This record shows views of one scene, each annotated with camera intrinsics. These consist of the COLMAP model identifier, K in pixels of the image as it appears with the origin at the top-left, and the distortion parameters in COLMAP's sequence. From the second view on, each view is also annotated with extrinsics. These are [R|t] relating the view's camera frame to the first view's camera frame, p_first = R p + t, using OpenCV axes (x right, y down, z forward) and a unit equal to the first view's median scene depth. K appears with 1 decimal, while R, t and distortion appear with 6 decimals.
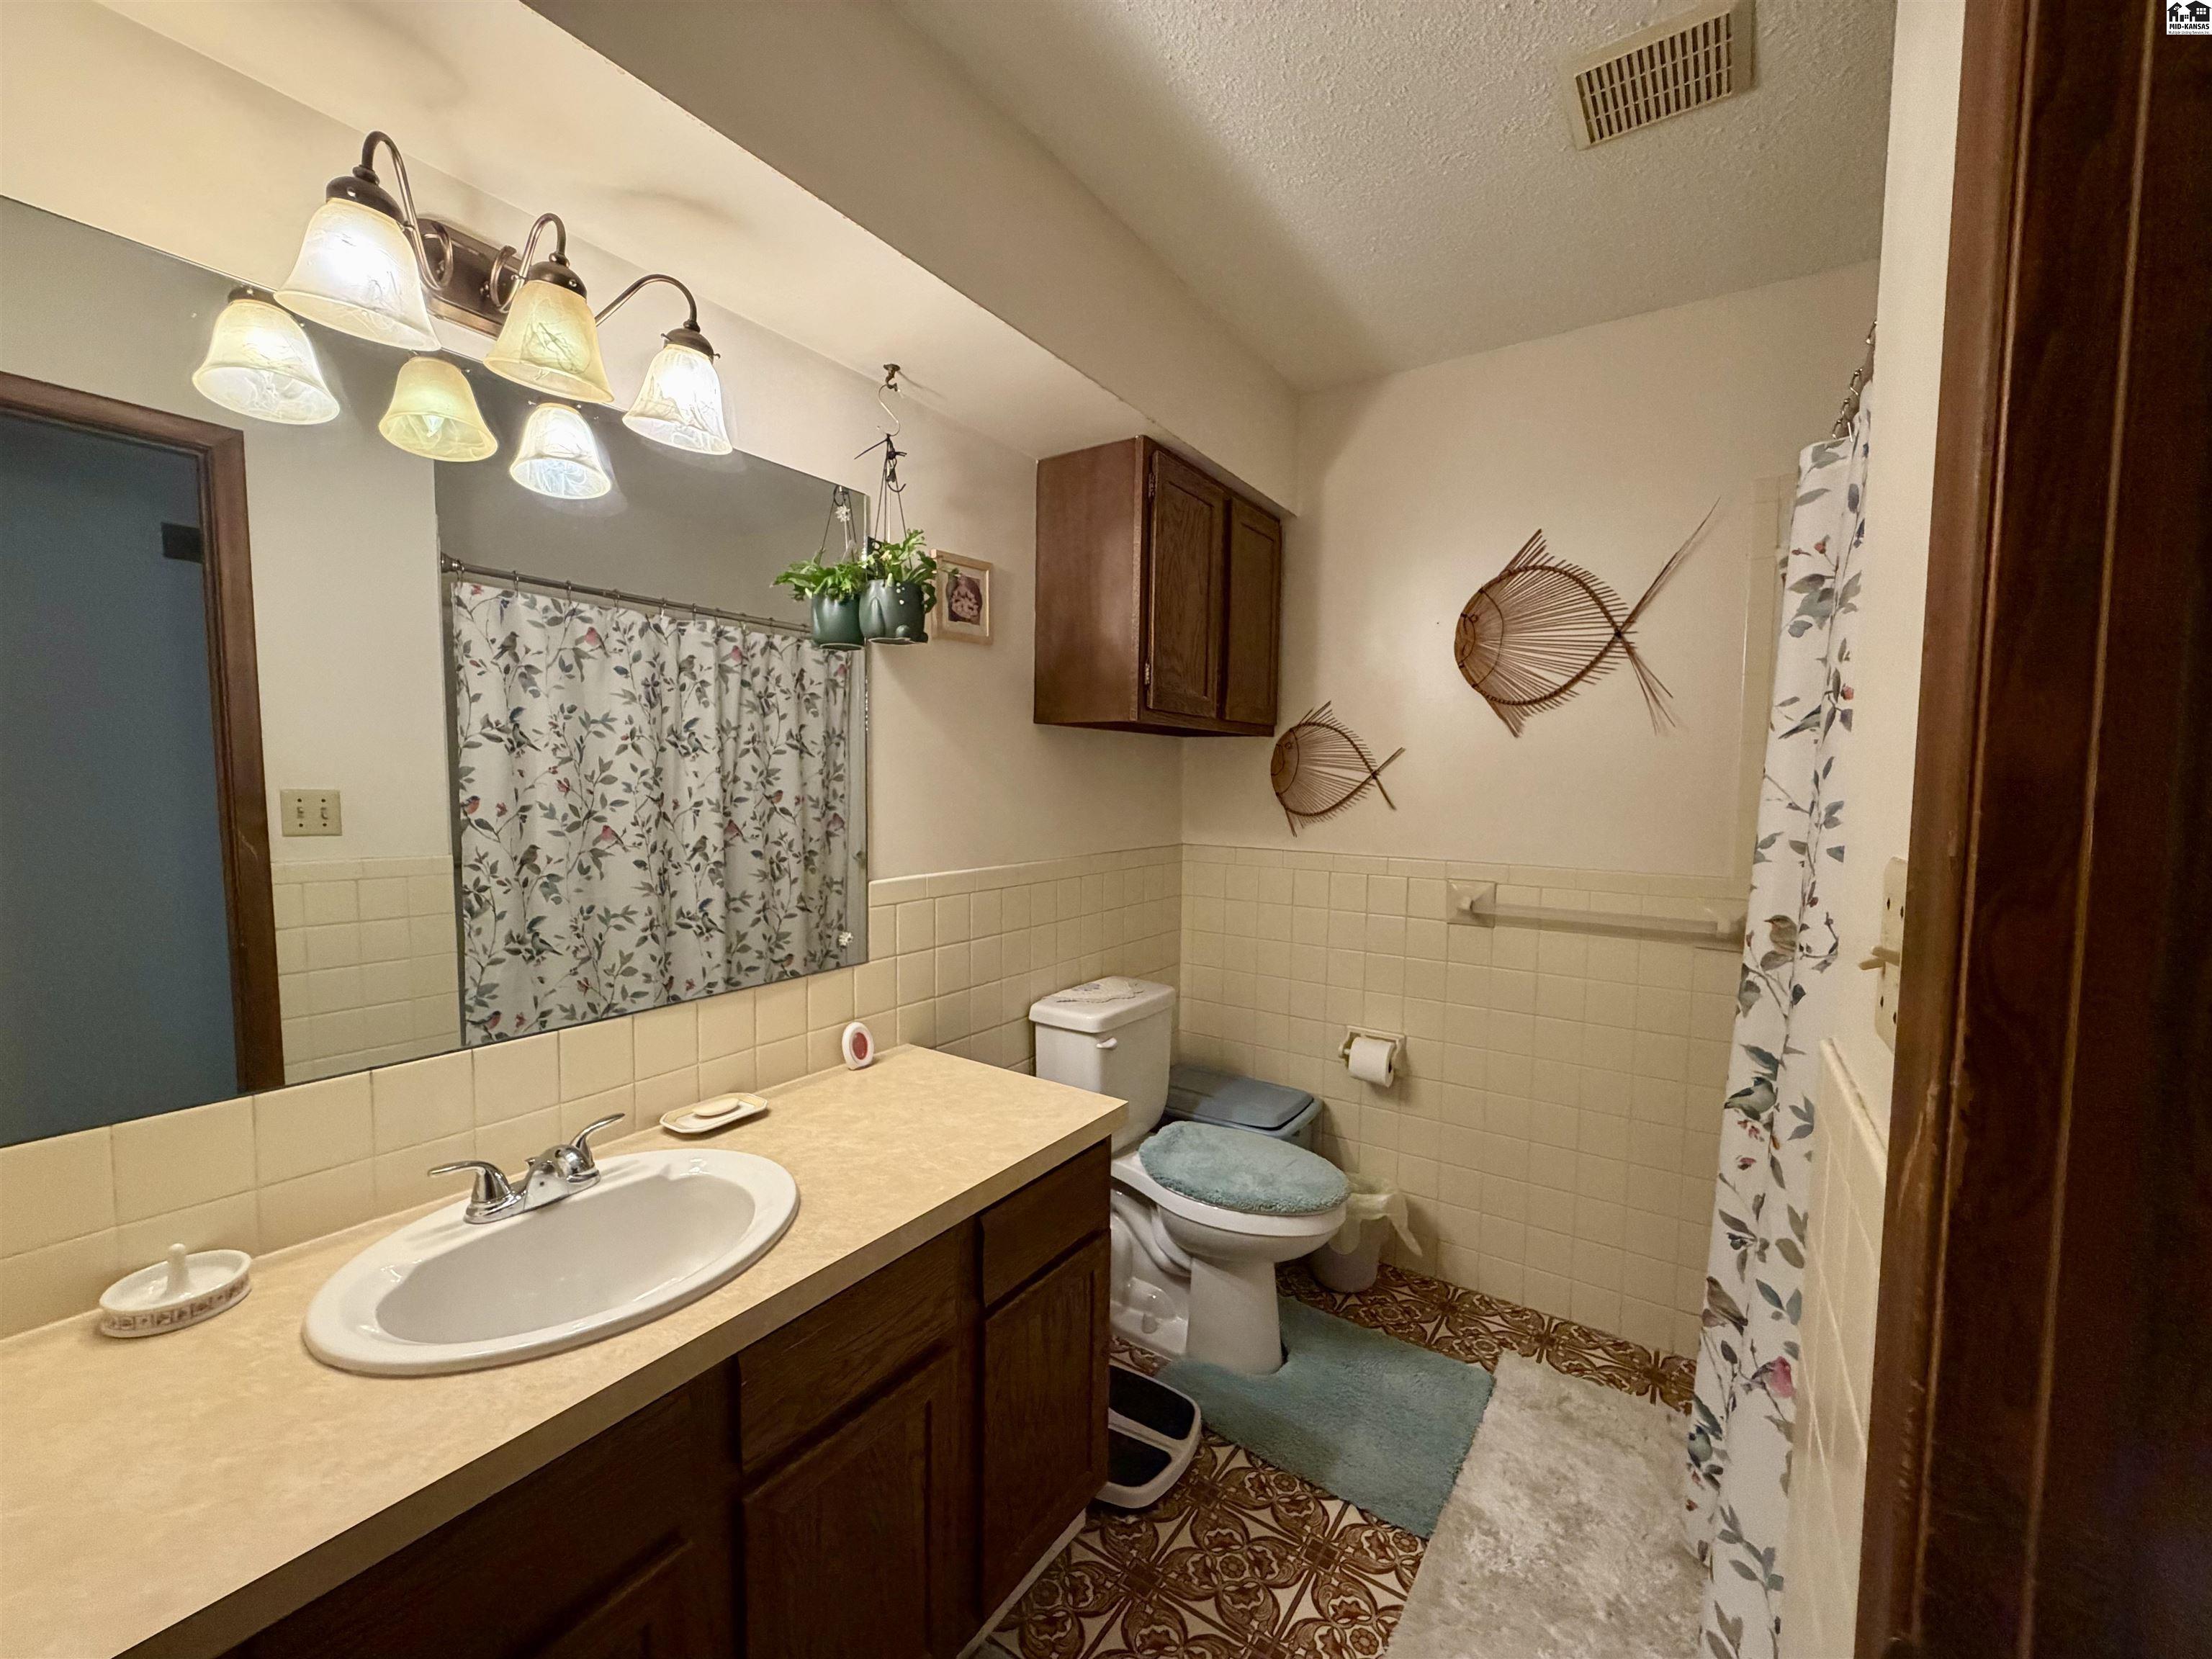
lens RADIAL K [[882.9, 0, 1098.5], [0, 882.9, 828.9], [0, 0, 1]] dist [-0.000197, 0.000522]
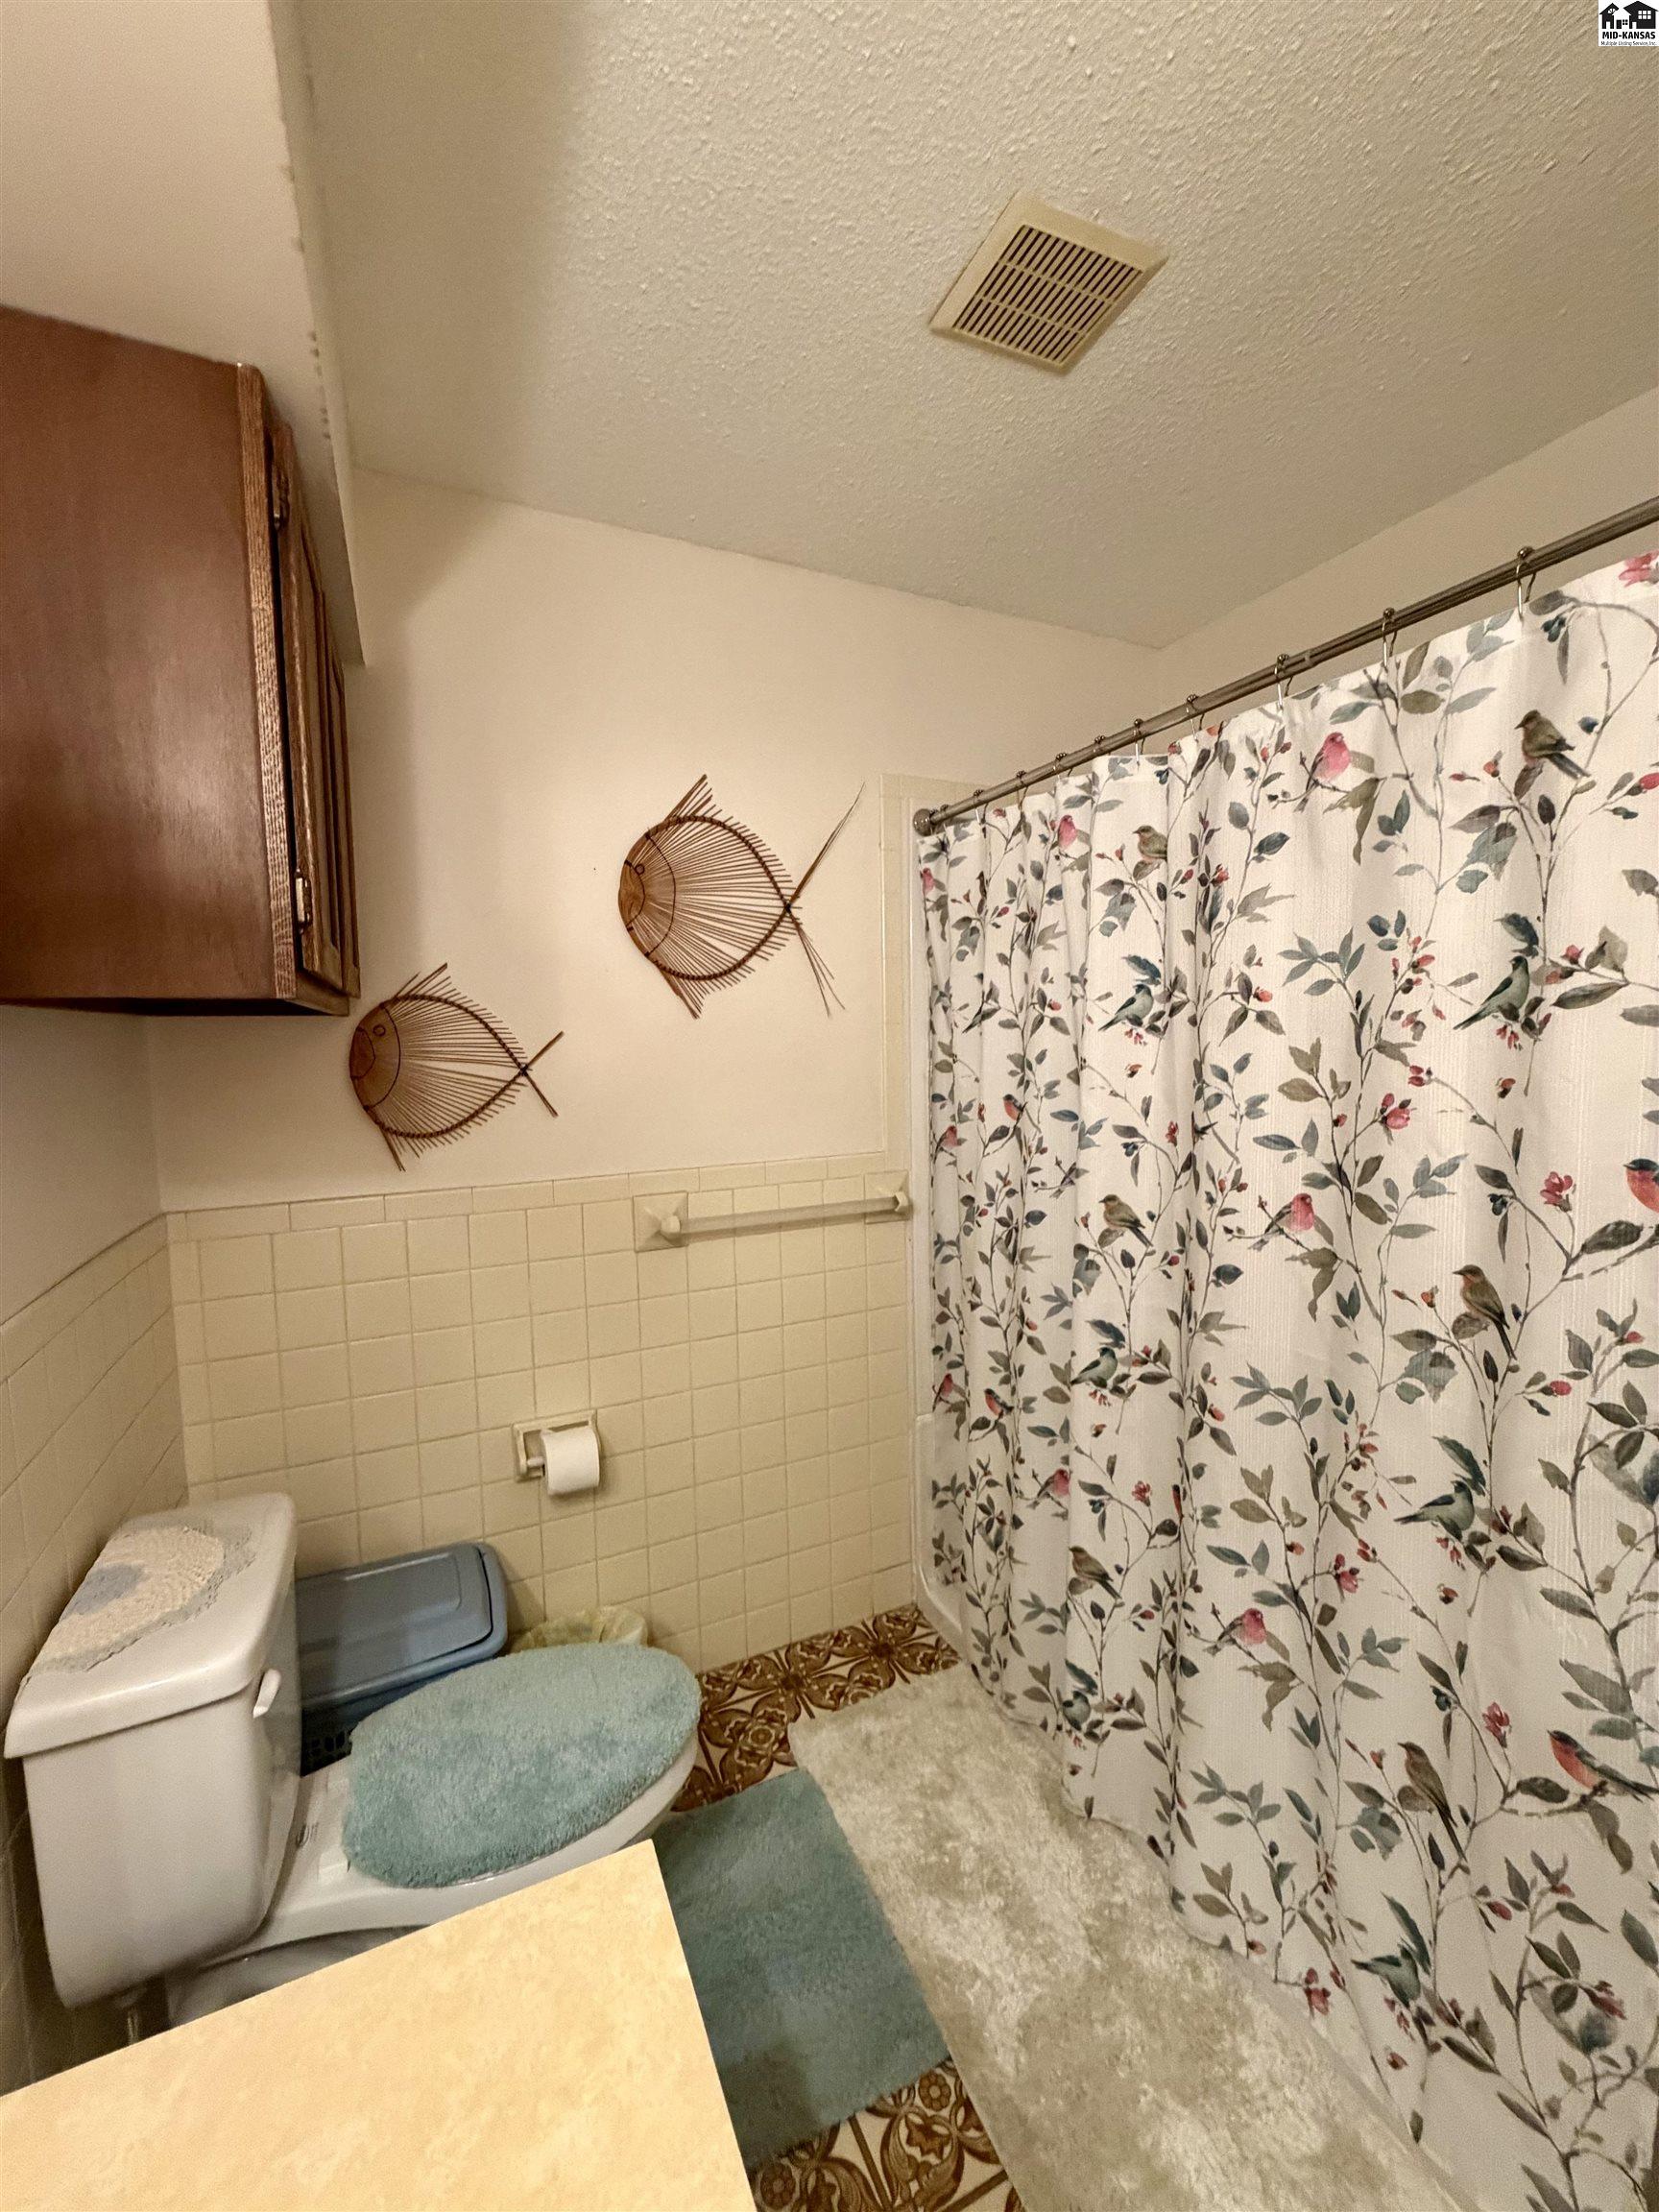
lens RADIAL K [[882.9, 0, 830.8], [0, 882.9, 1096.8], [0, 0, 1]] dist [-0.000197, 0.000522]
pose [[0.503248, -0.087615, 0.859689, -0.203129], [0.075832, 0.995486, 0.057063, -0.070048], [-0.860809, 0.036475, 0.507620, 0.481980]]
